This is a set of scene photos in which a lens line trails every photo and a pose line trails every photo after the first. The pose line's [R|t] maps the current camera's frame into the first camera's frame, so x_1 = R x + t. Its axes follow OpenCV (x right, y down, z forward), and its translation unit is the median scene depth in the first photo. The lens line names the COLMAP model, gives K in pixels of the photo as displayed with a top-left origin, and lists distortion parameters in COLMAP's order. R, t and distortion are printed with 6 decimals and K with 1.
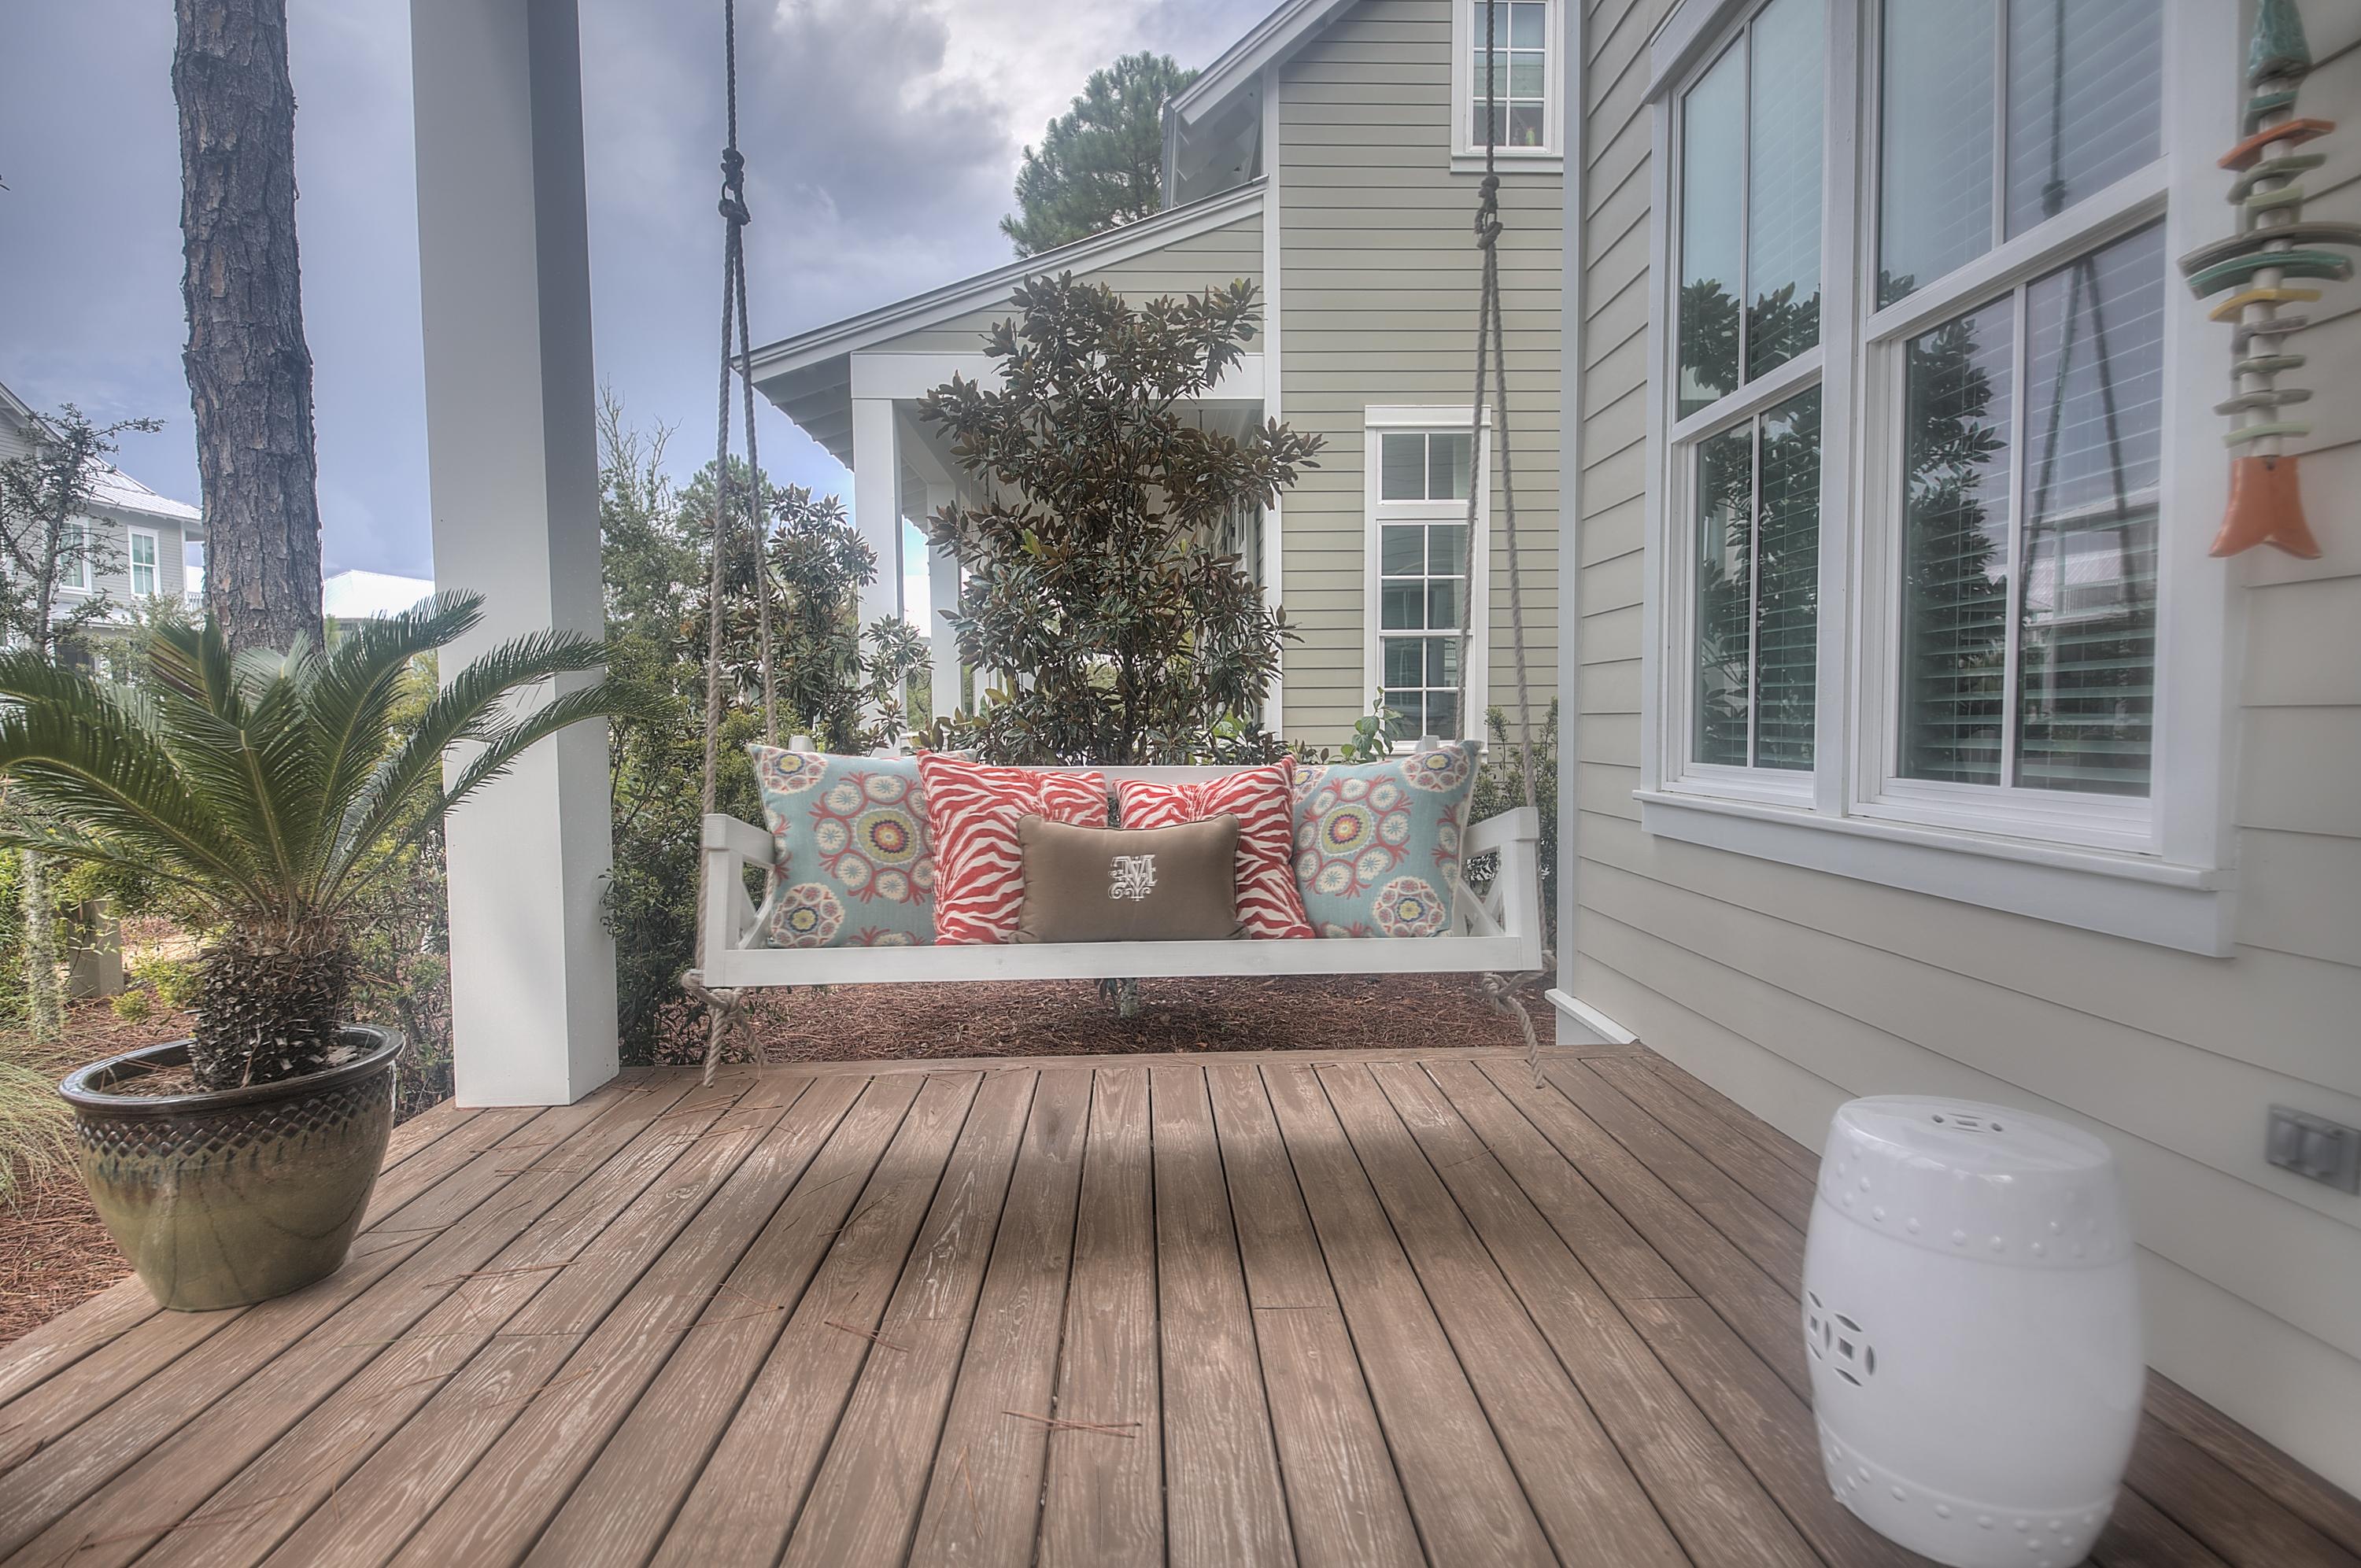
lens RADIAL K [[1280.0, 0, 1180.5], [0, 1280.0, 784.0], [0, 0, 1]] dist [-0.001588, -0.000365]
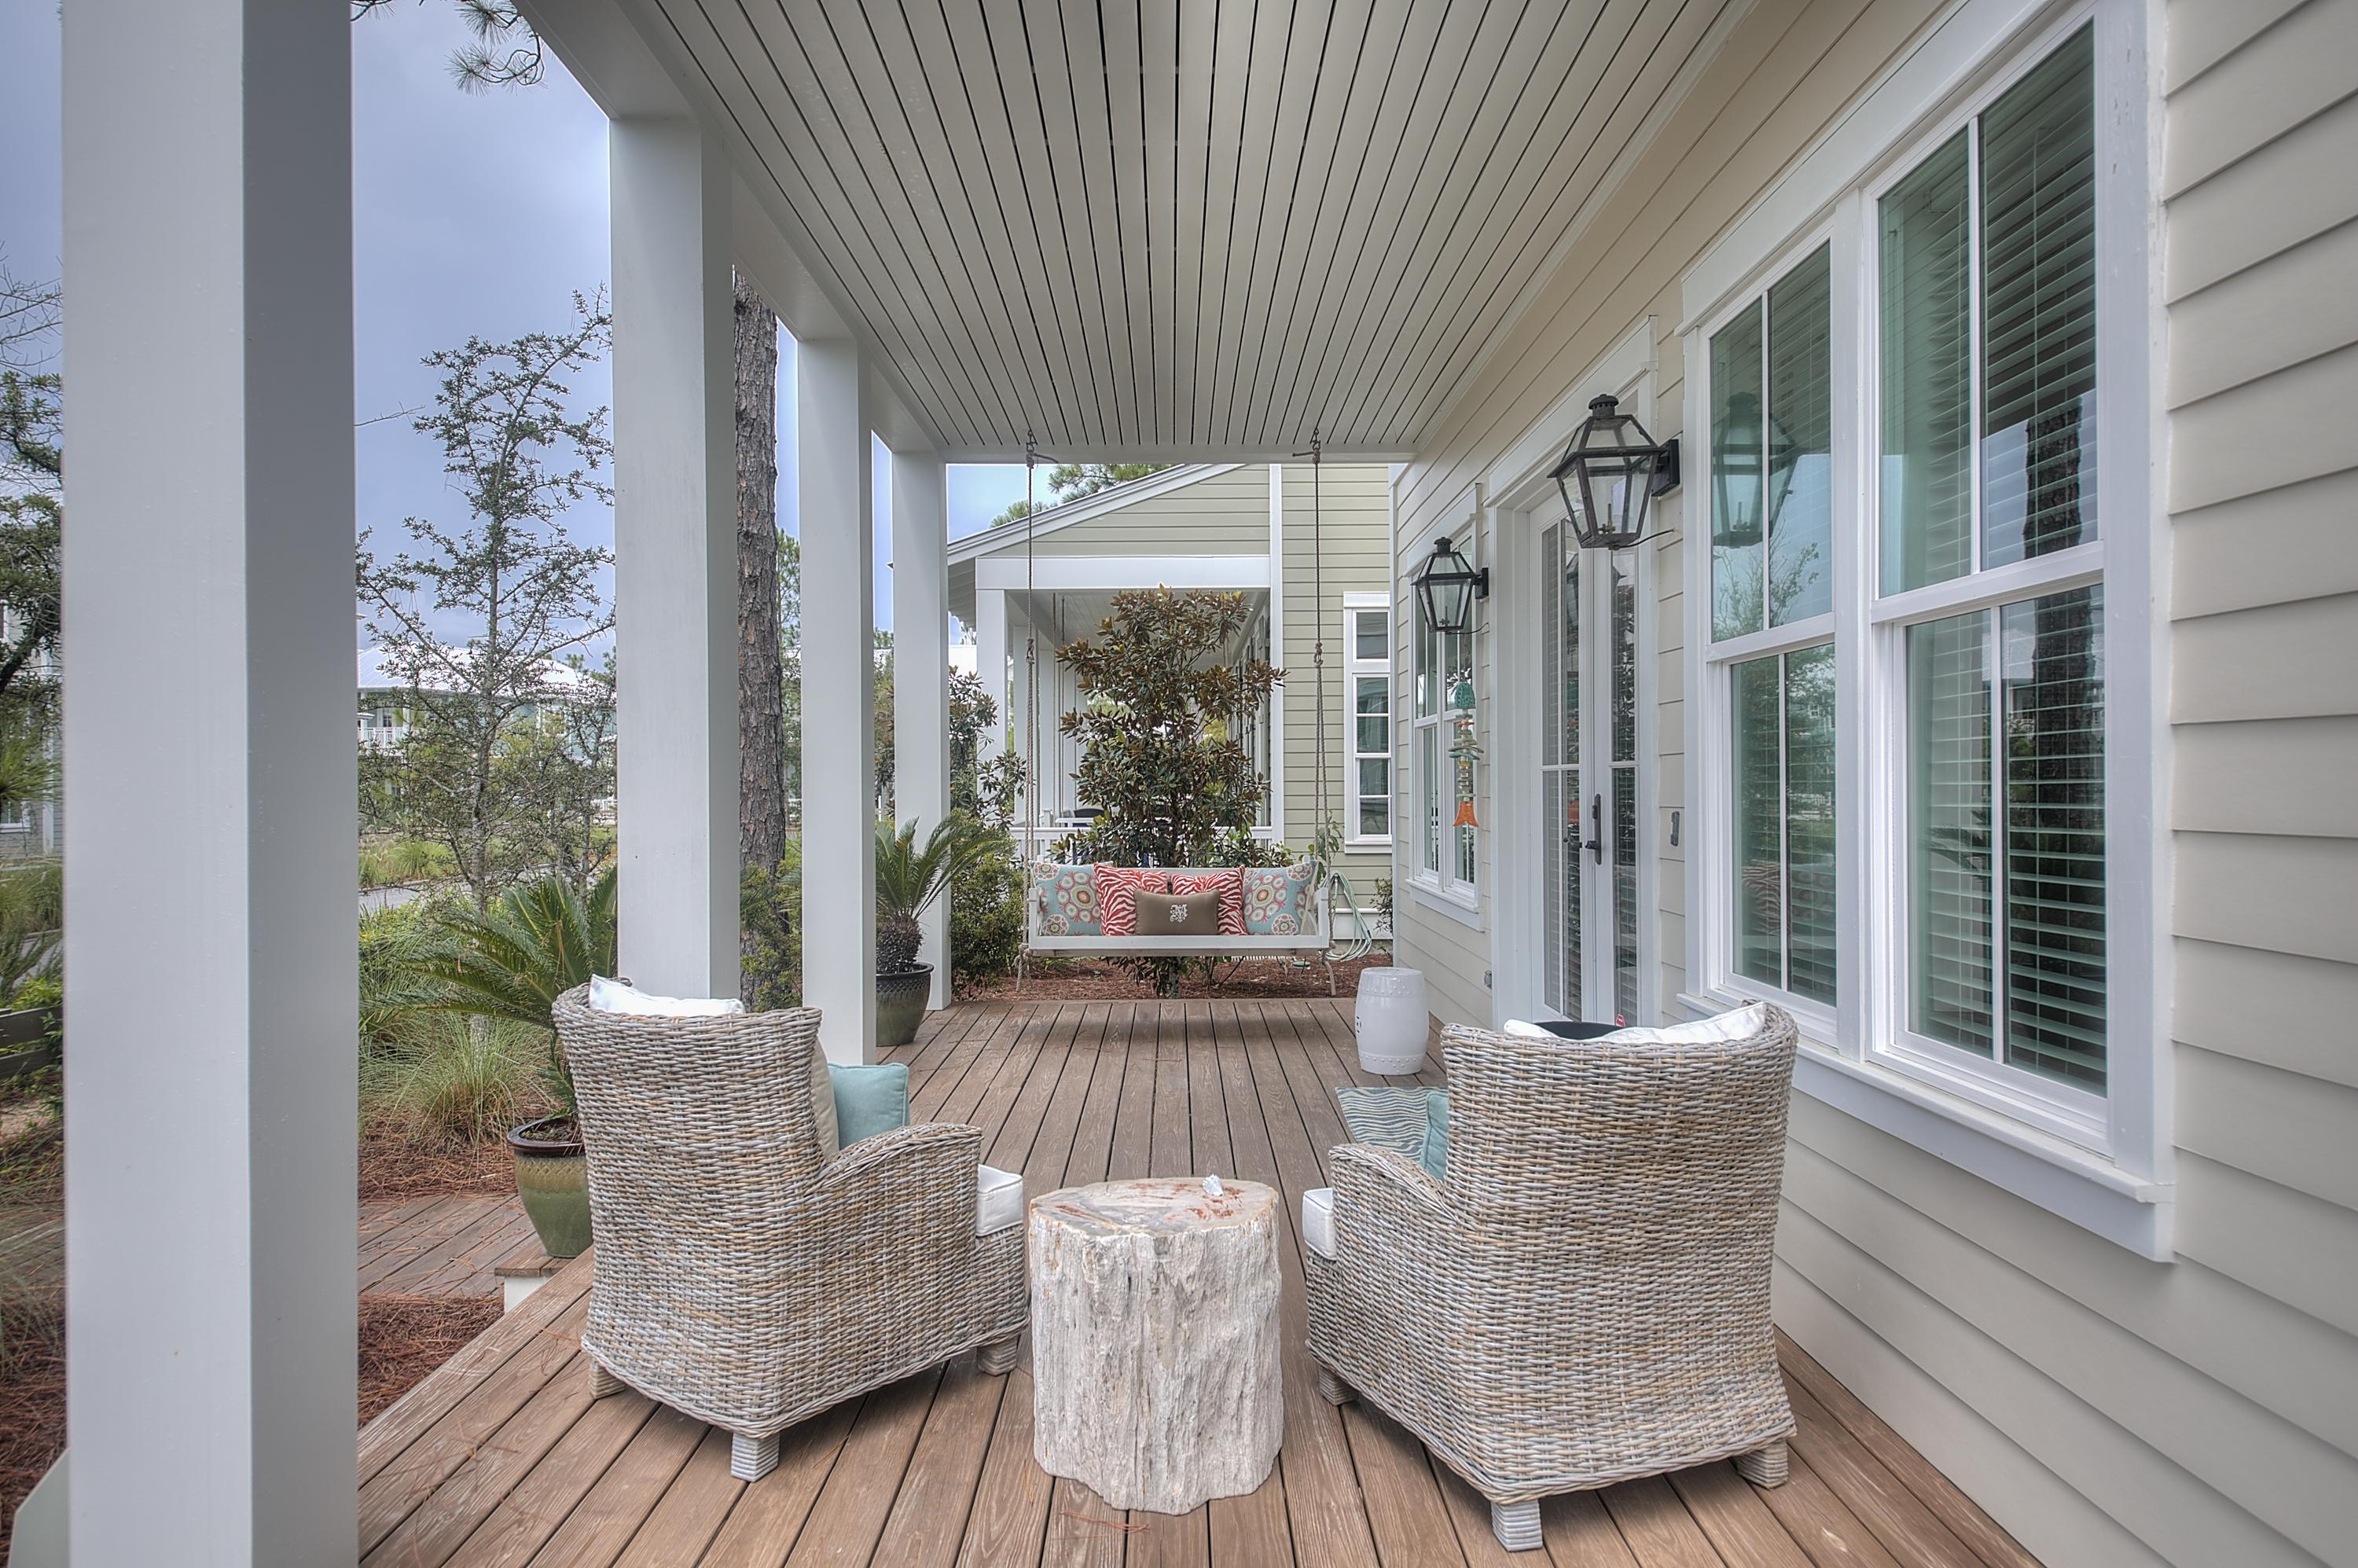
lens RADIAL K [[1367.8, 0, 1179.0], [0, 1367.8, 784.0], [0, 0, 1]] dist [0.000940, -0.000018]
pose [[0.999523, 0.003781, -0.030637, 0.033277], [-0.005340, 0.998687, -0.050957, -0.033372], [0.030405, 0.051097, 0.998231, -1.248261]]
